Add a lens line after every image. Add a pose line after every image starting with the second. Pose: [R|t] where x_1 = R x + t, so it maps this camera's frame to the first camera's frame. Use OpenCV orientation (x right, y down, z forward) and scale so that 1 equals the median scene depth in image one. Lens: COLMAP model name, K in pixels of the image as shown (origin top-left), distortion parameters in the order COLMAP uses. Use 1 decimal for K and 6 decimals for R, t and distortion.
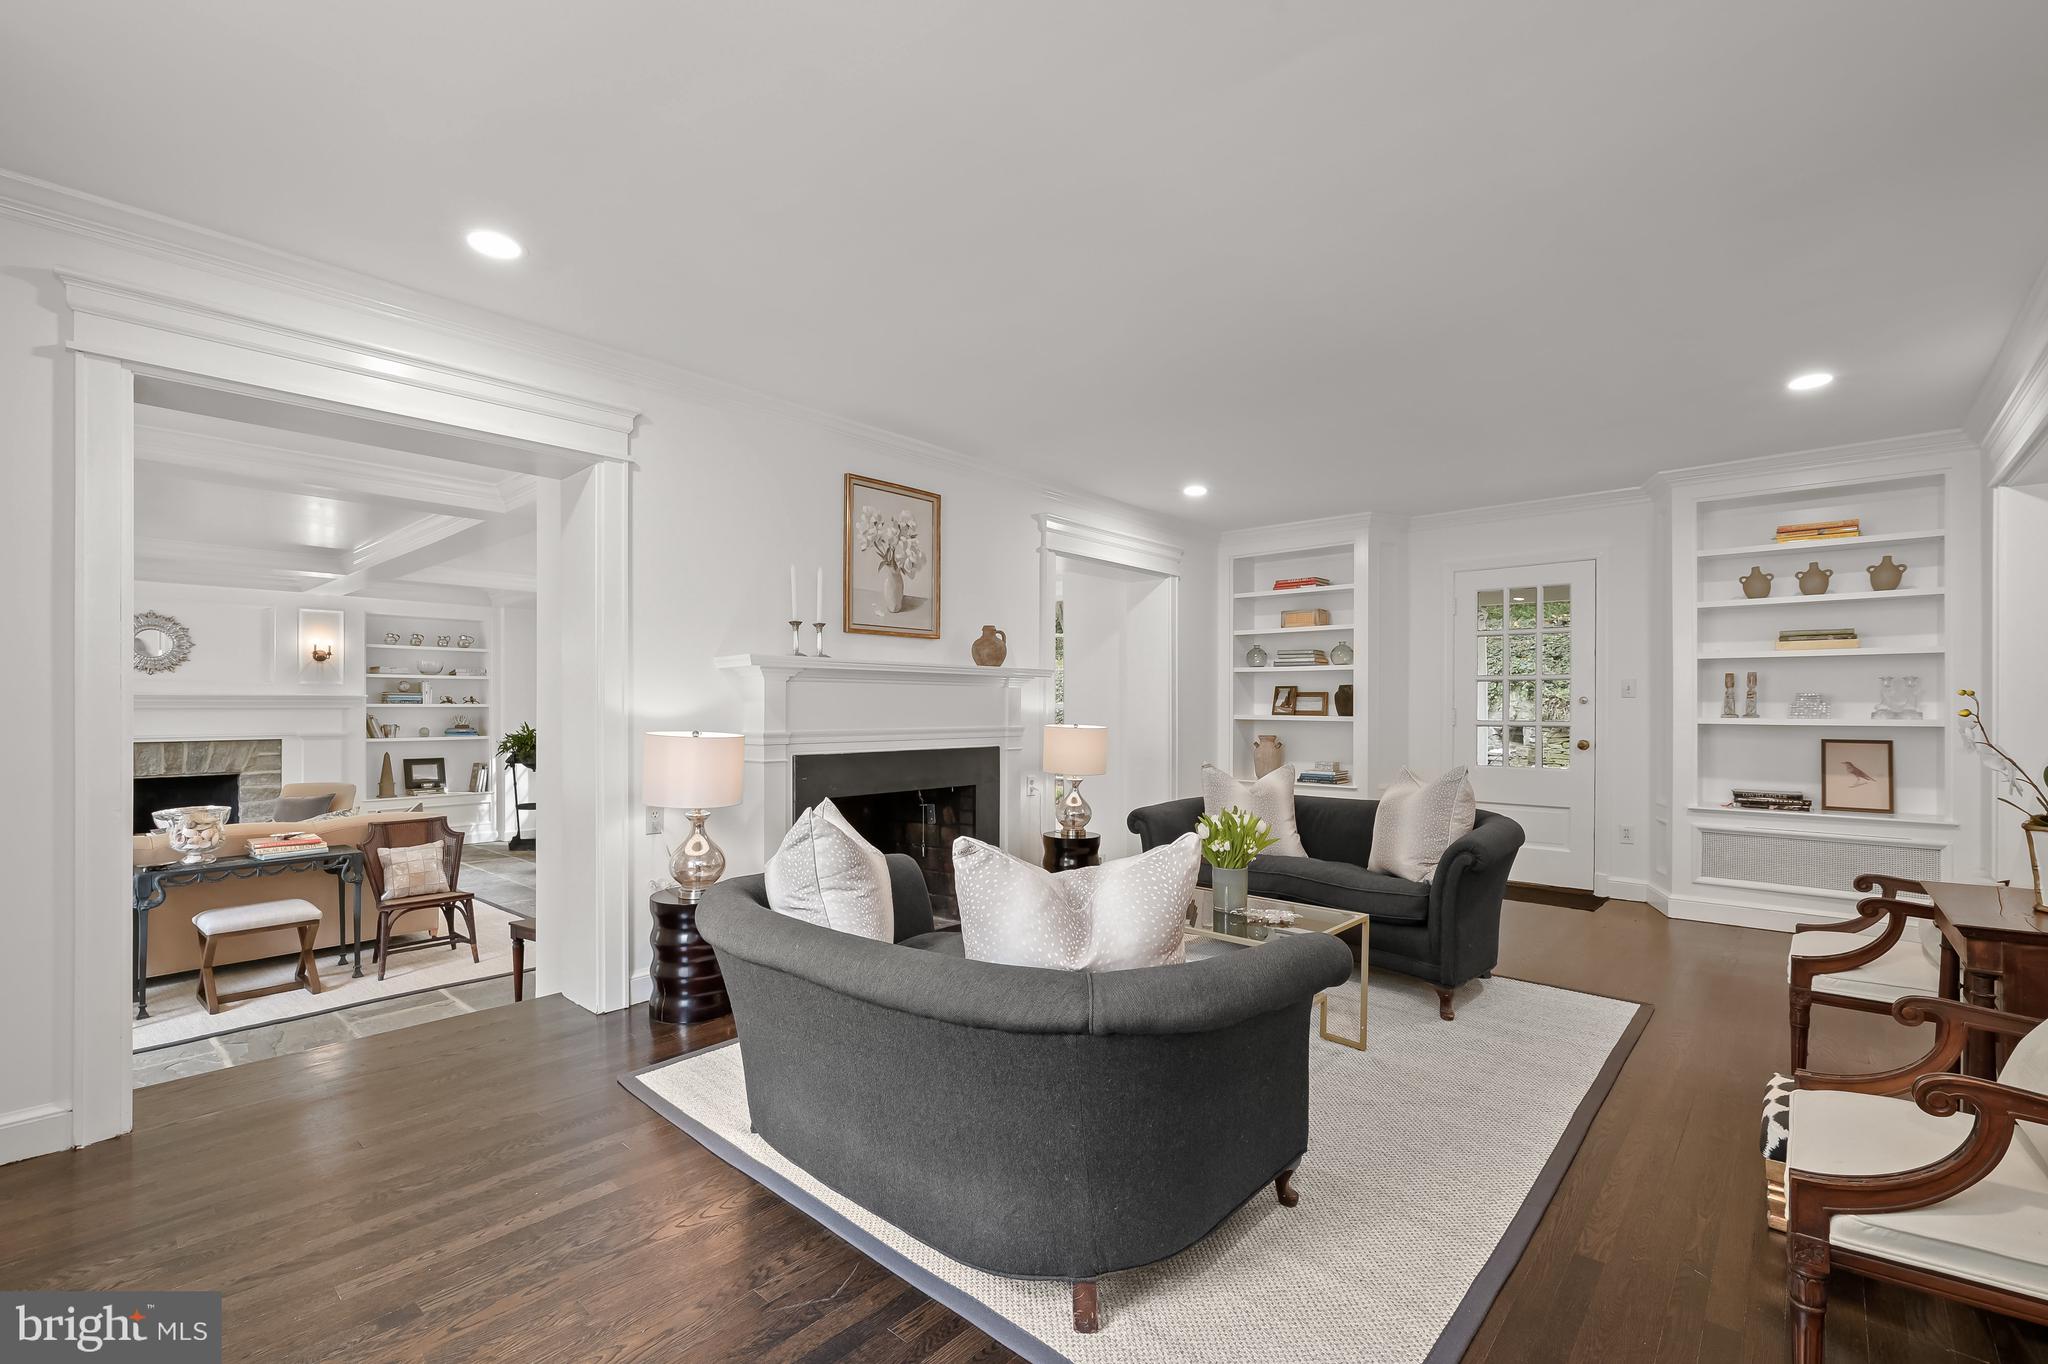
lens RADIAL K [[895.4, 0, 1030.9], [0, 895.4, 705.4], [0, 0, 1]] dist [0.010033, 0.000073]
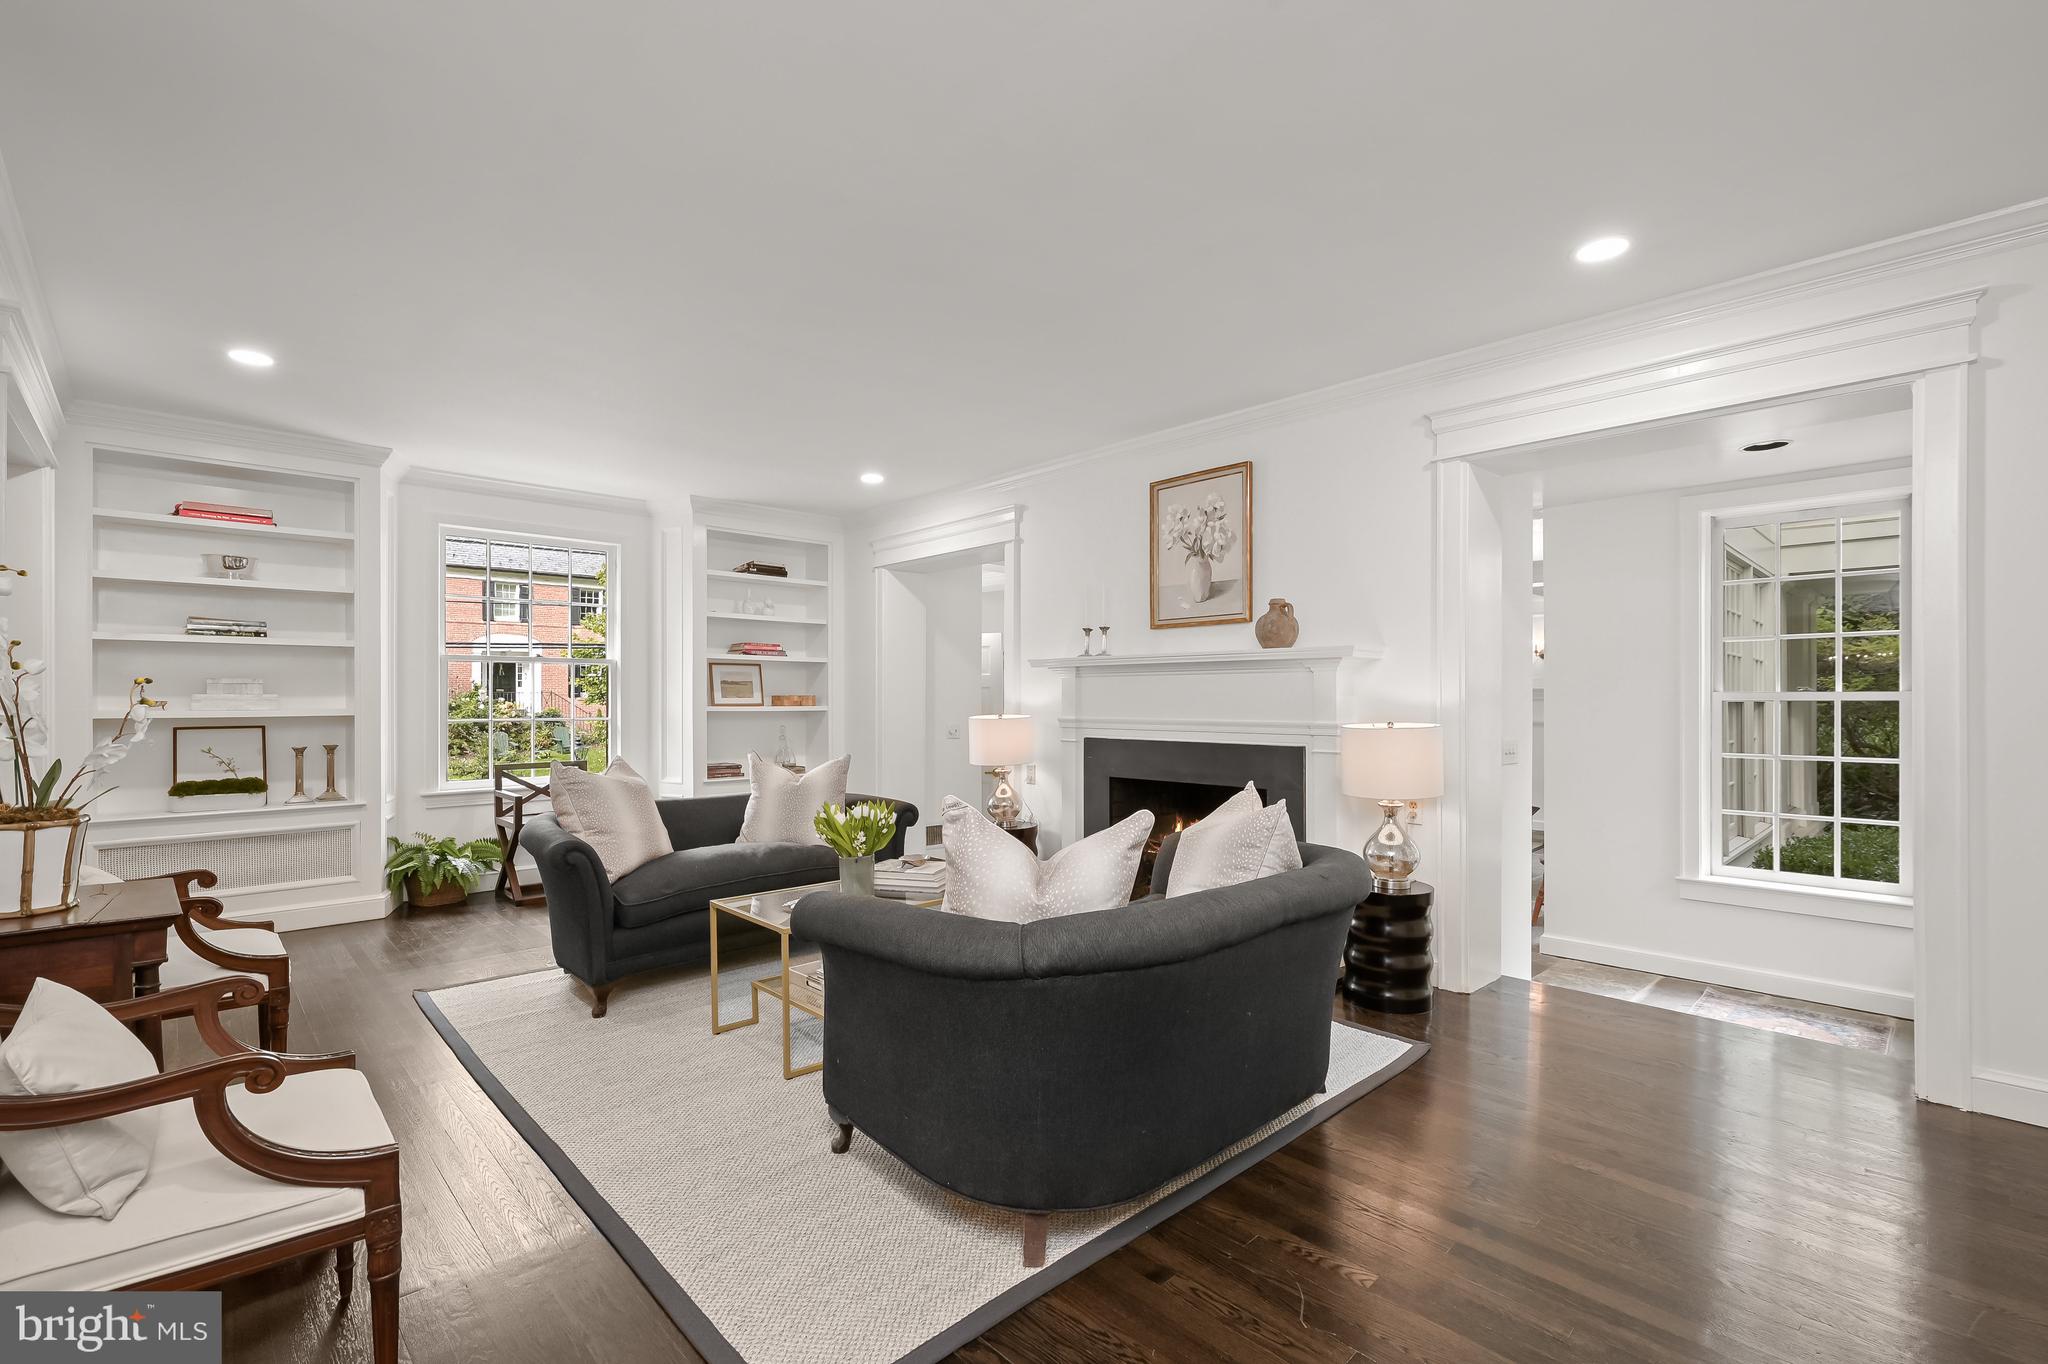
lens RADIAL K [[905.8, 0, 1024.0], [0, 905.8, 682.0], [0, 0, 1]] dist [0.011566, 0.000155]
pose [[-0.091578, -0.016288, -0.995665, 0.850992], [0.004207, 0.999851, -0.016743, 0.000328], [0.995789, -0.005722, -0.091496, 0.891762]]
